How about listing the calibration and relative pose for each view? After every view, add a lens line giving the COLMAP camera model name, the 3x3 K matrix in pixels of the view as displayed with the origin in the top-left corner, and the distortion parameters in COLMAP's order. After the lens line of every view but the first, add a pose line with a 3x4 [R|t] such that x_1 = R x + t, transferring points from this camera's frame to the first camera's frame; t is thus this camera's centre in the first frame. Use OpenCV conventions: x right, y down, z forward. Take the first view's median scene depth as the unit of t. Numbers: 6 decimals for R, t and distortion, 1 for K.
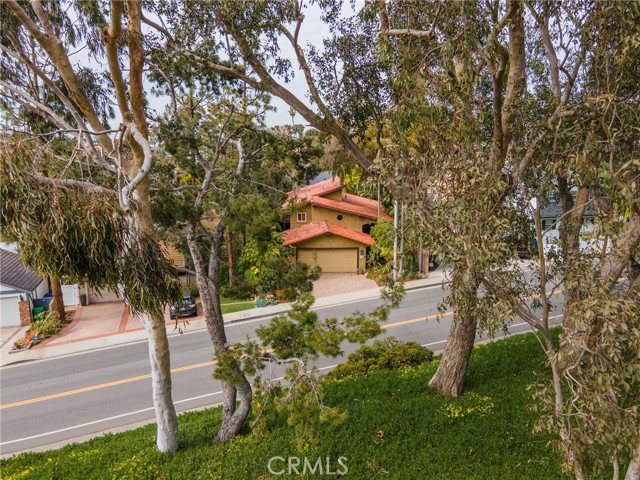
lens RADIAL K [[444.5, 0, 322.3], [0, 444.5, 240.3], [0, 0, 1]] dist [-0.004706, -0.001351]
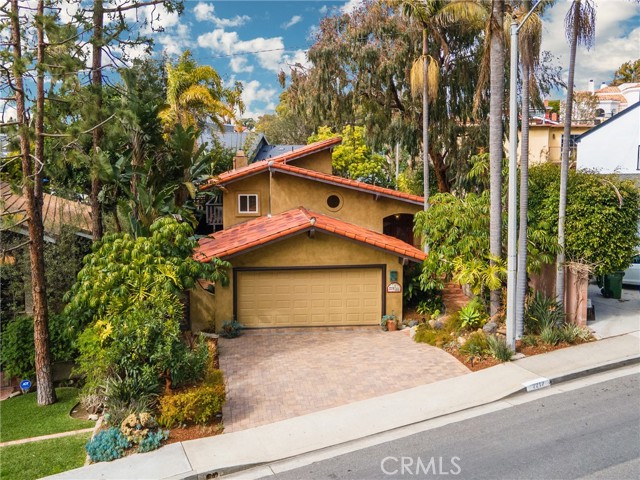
lens RADIAL K [[594.8, 0, 319.9], [0, 594.8, 234.2], [0, 0, 1]] dist [0.021211, 0.000000]
pose [[0.997821, -0.011779, 0.064916, -0.014832], [0.016025, 0.997738, -0.065279, 0.023386], [-0.064000, 0.066177, 0.995753, 0.455483]]
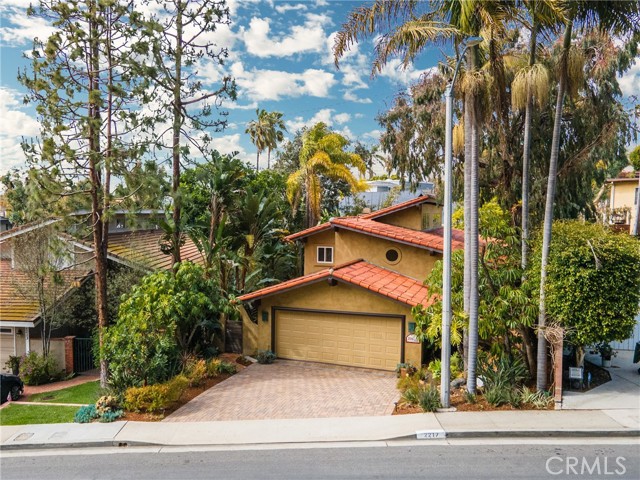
lens RADIAL K [[560.2, 0, 260.5], [0, 560.2, 264.1], [0, 0, 1]] dist [0.042708, -0.010834]
pose [[0.910836, 0.036284, -0.411170, 0.180121], [-0.078466, 0.993185, -0.086177, 0.025050], [0.405241, 0.110756, 0.907476, 0.435027]]
